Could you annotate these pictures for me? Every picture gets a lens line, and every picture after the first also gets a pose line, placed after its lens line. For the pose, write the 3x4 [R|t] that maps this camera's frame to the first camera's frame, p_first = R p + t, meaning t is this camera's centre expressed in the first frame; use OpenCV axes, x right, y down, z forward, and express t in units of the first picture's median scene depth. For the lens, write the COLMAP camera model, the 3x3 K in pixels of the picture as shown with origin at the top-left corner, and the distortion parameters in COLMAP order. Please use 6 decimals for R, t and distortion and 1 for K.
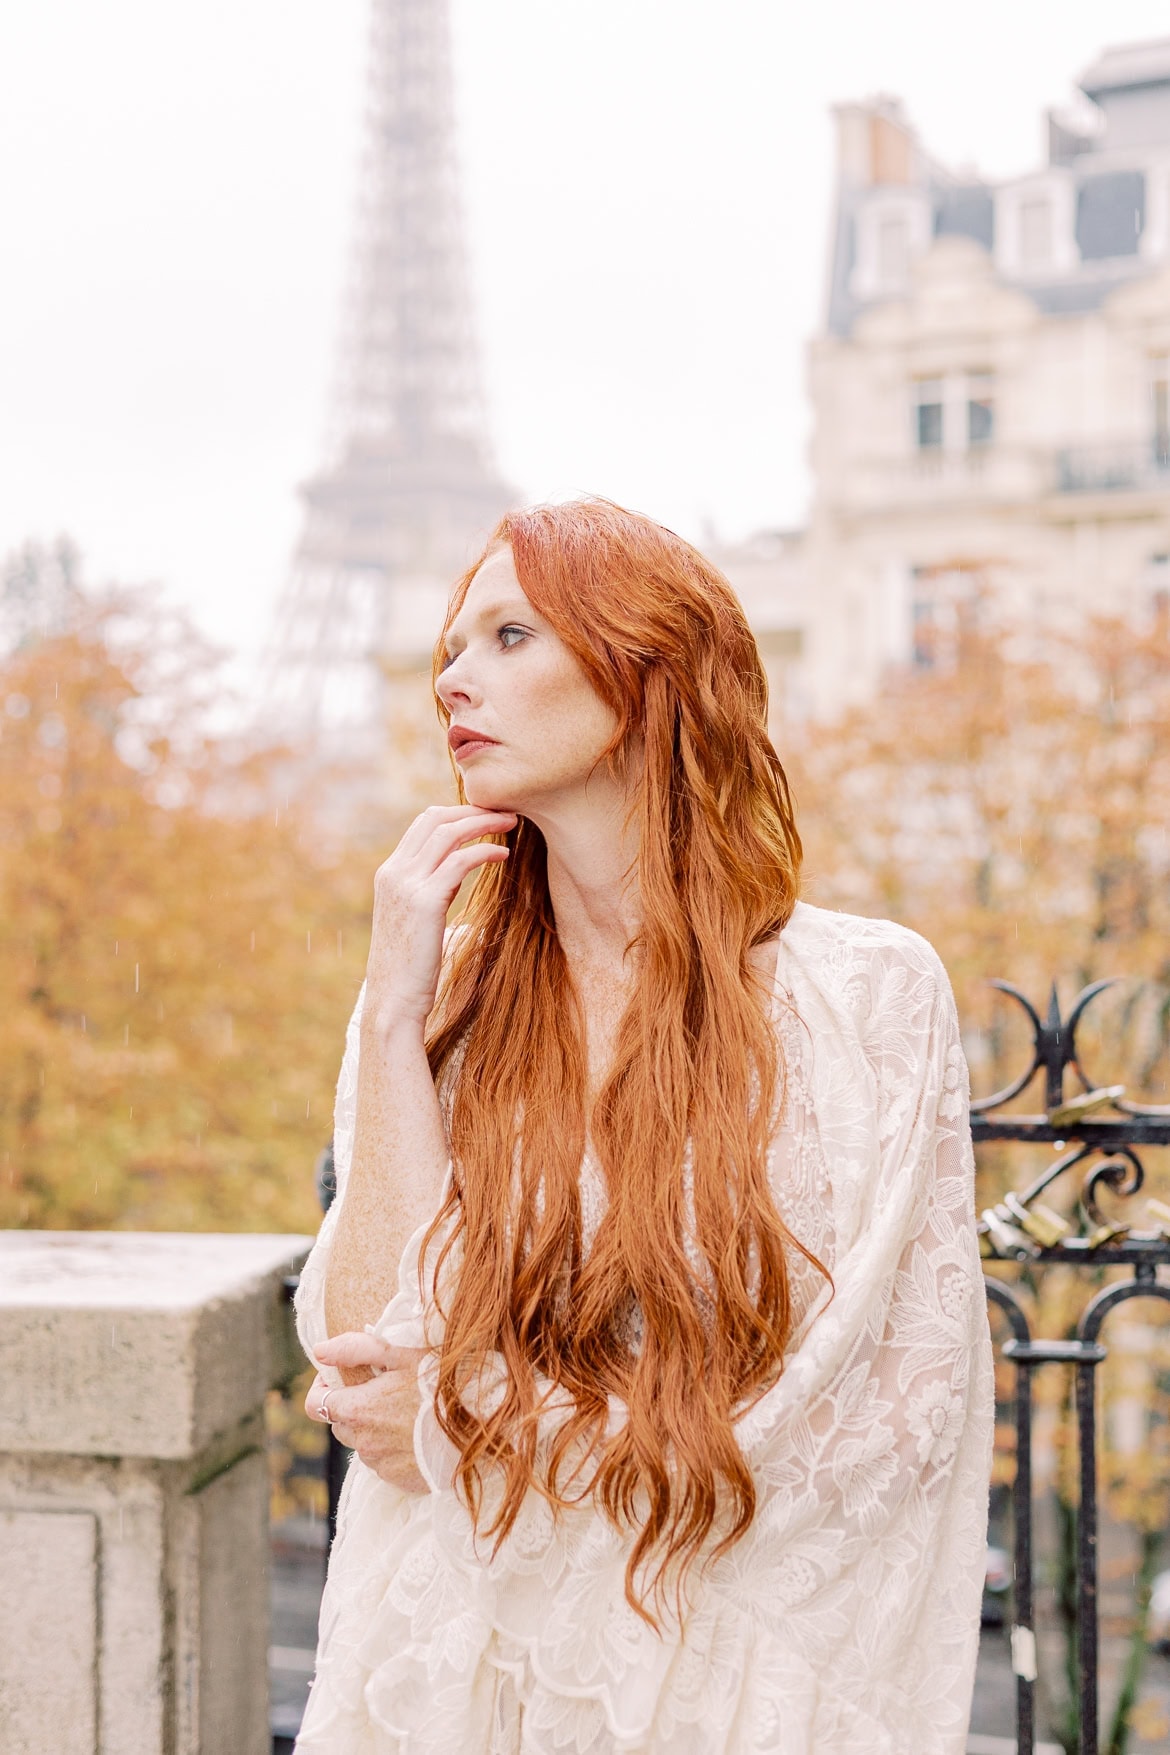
lens RADIAL K [[2658.2, 0, 617.6], [0, 2658.2, 881.4], [0, 0, 1]] dist [0.031745, 0.109807]
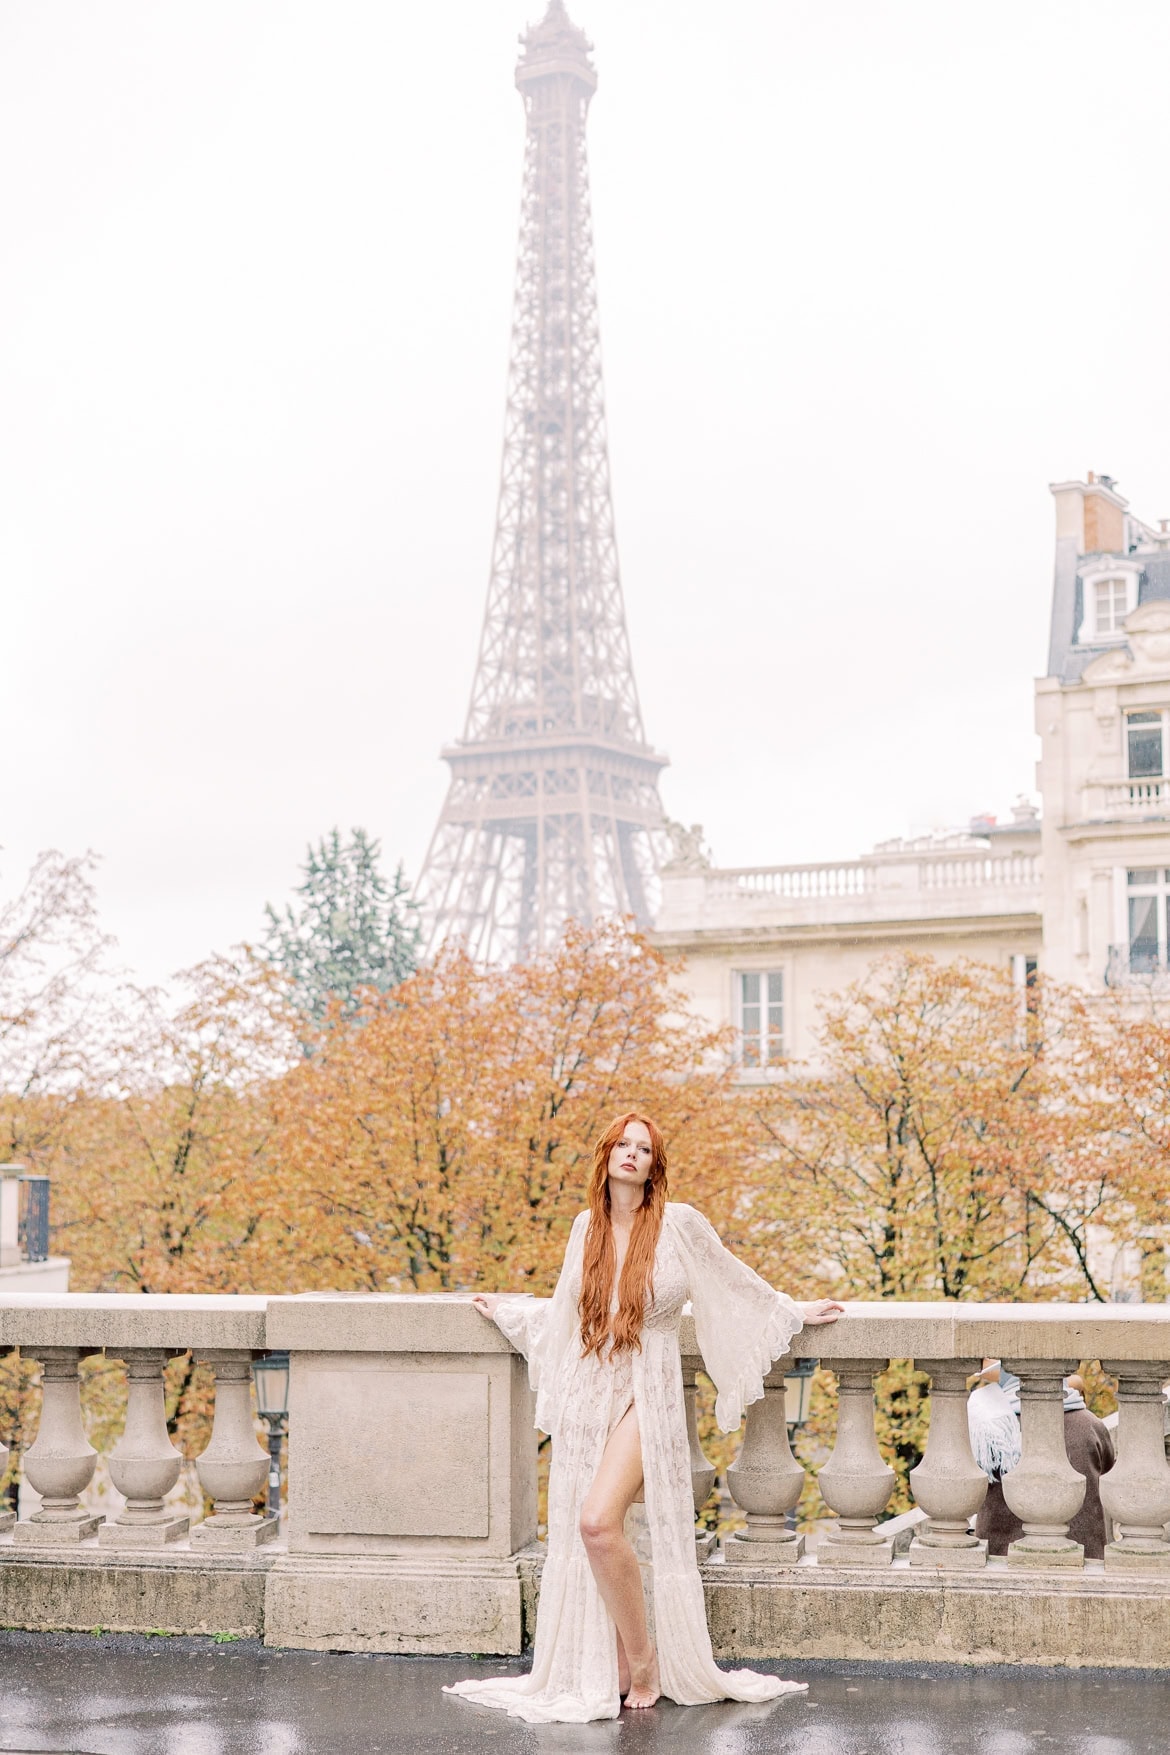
lens RADIAL K [[2582.2, 0, 579.1], [0, 2582.2, 920.7], [0, 0, 1]] dist [0.005589, 0.104176]
pose [[0.997822, -0.002271, -0.065921, -0.060465], [-0.003050, 0.996749, -0.080511, -0.002819], [0.065890, 0.080537, 0.994571, -0.163072]]
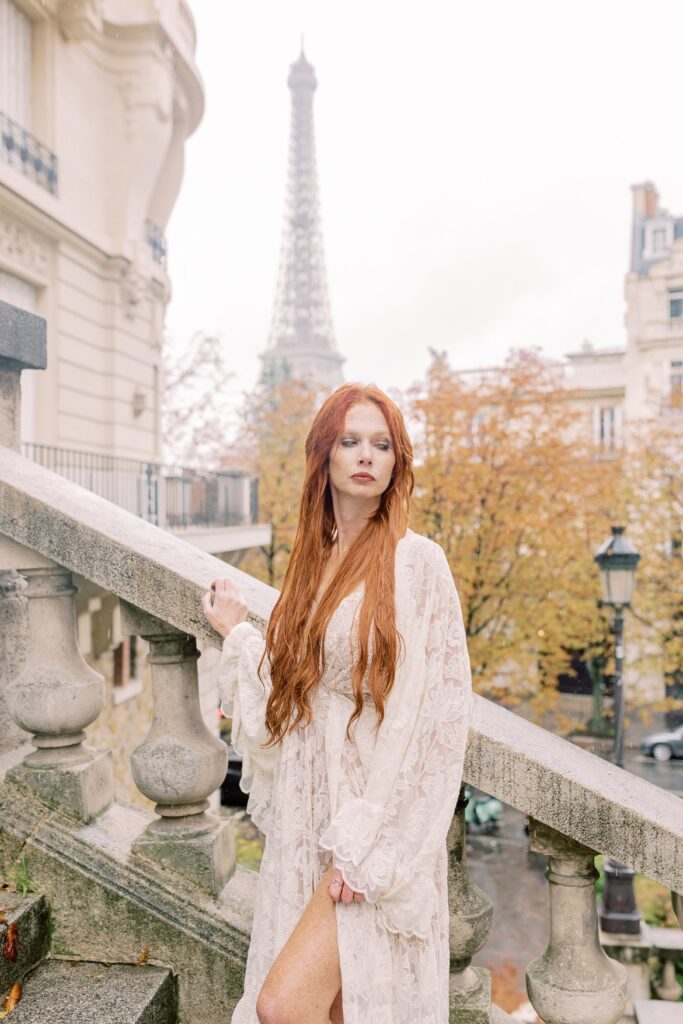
lens RADIAL K [[994.6, 0, 347.8], [0, 994.6, 513.9], [0, 0, 1]] dist [0.004434, -0.003592]
pose [[0.999638, 0.003619, -0.026649, -0.178225], [-0.003345, 0.999941, 0.010323, 0.019254], [0.026685, -0.010230, 0.999592, 0.026345]]
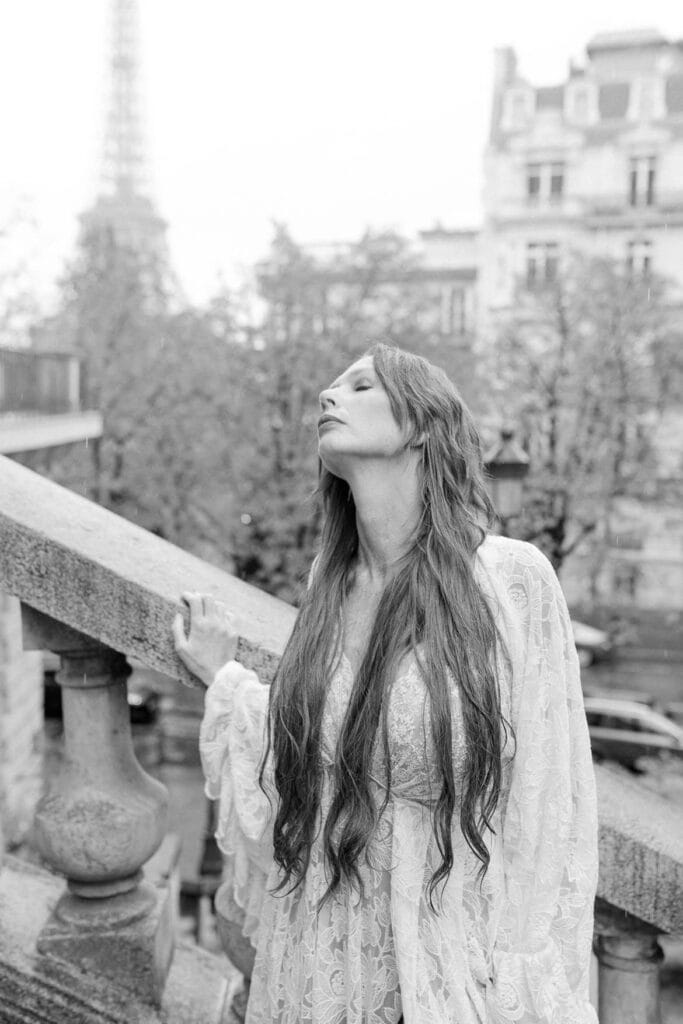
lens RADIAL K [[1062.9, 0, 336.5], [0, 1062.9, 479.3], [0, 0, 1]] dist [0.025926, 0.025801]
pose [[0.991889, 0.013598, 0.126380, -0.184691], [-0.024651, 0.995964, 0.086308, 0.016375], [-0.124697, -0.088723, 0.988220, 0.037758]]
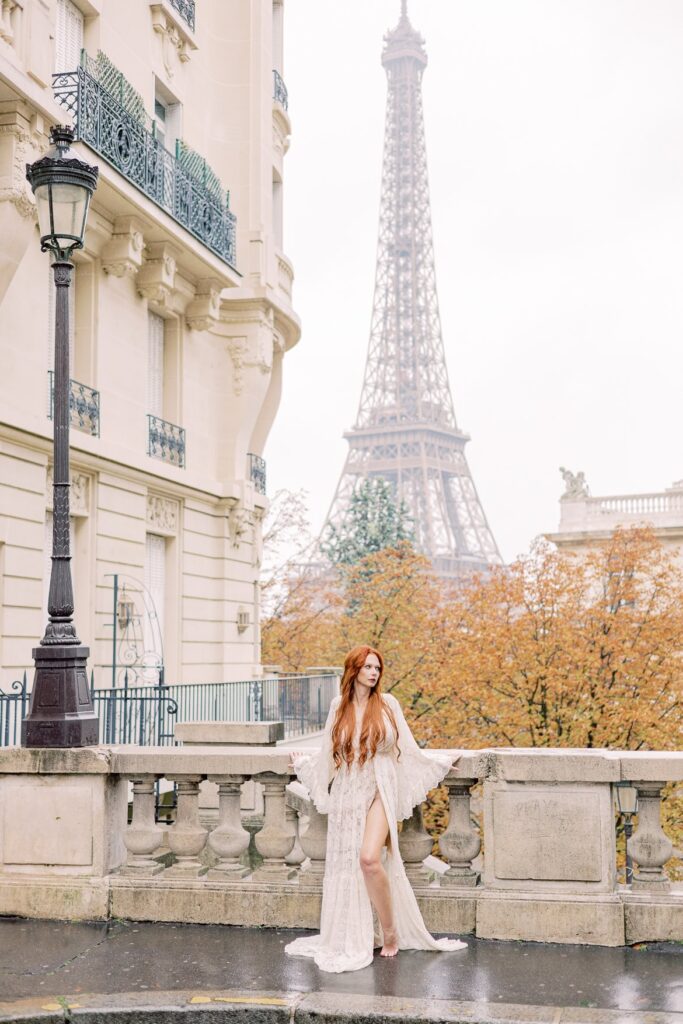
lens RADIAL K [[1434.5, 0, 346.4], [0, 1434.5, 516.9], [0, 0, 1]] dist [0.010007, 0.073160]
pose [[0.993369, -0.009465, -0.114582, -0.159039], [-0.000612, 0.996156, -0.087599, -0.004334], [0.114970, 0.087088, 0.989544, -0.154796]]
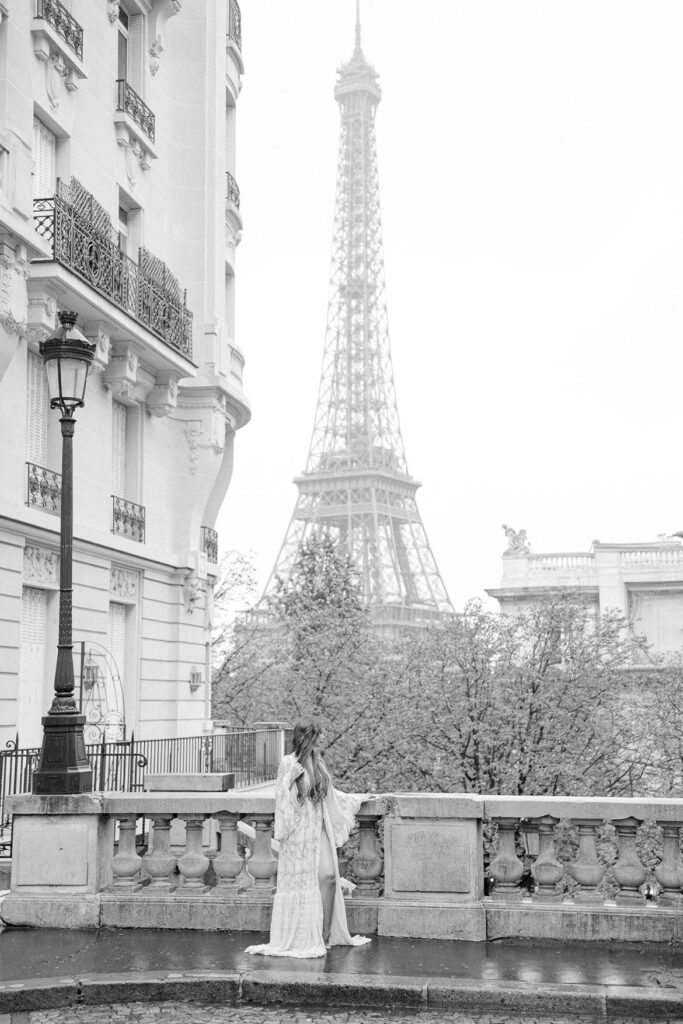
lens RADIAL K [[1462.2, 0, 353.8], [0, 1462.2, 538.4], [0, 0, 1]] dist [0.266275, -0.568945]
pose [[0.997200, -0.002975, -0.074722, -0.150462], [-0.004864, 0.994511, -0.104515, -0.007527], [0.074623, 0.104586, 0.991712, -0.216365]]
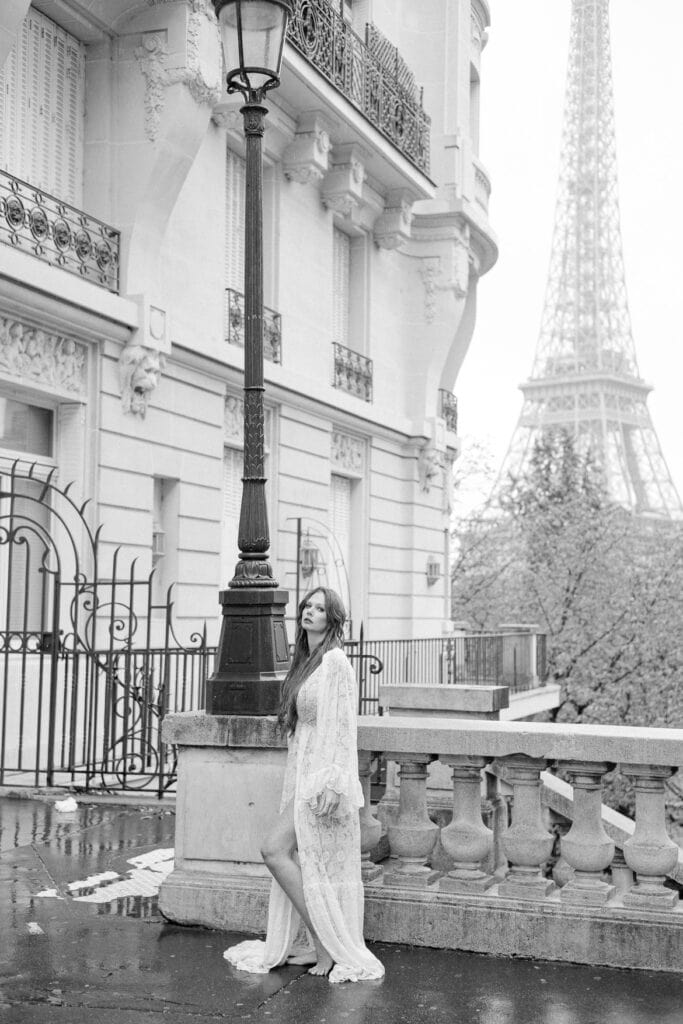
lens RADIAL K [[1463.3, 0, 338.9], [0, 1463.3, 529.4], [0, 0, 1]] dist [0.284871, -0.712339]
pose [[0.972049, 0.002623, -0.234763, -0.171859], [-0.014127, 0.998779, -0.047332, -0.003110], [0.234352, 0.049325, 0.970900, -0.122606]]
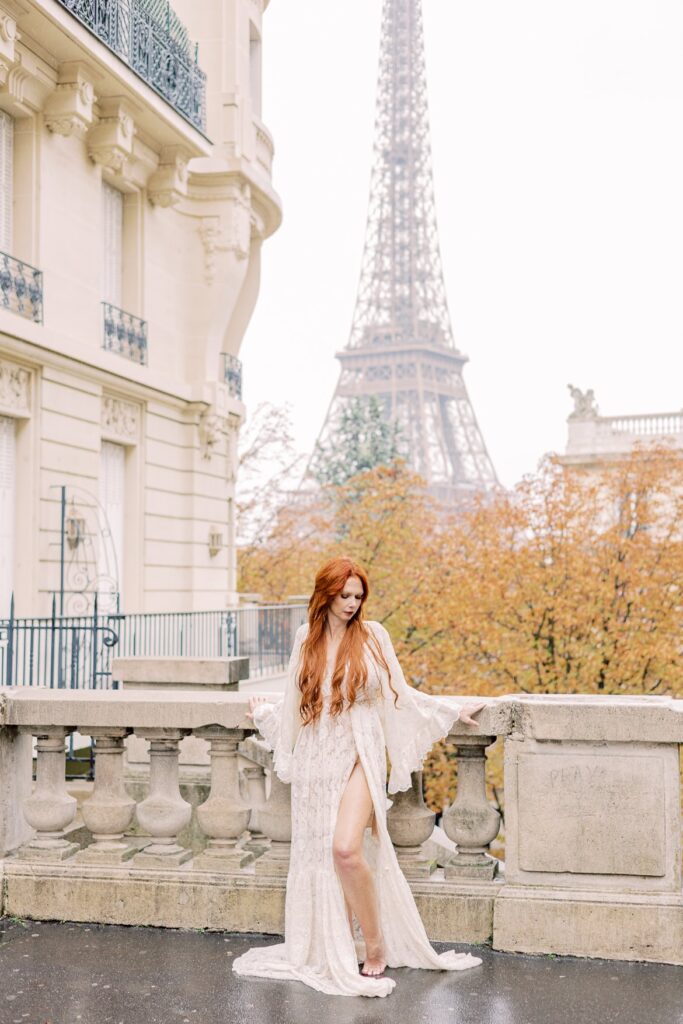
lens RADIAL K [[1506.7, 0, 338.1], [0, 1506.7, 537.2], [0, 0, 1]] dist [0.005589, 0.104176]
pose [[0.993437, 0.002573, -0.114355, -0.161917], [-0.005432, 0.999680, -0.024695, -0.002515], [0.114255, 0.025154, 0.993133, -0.117349]]
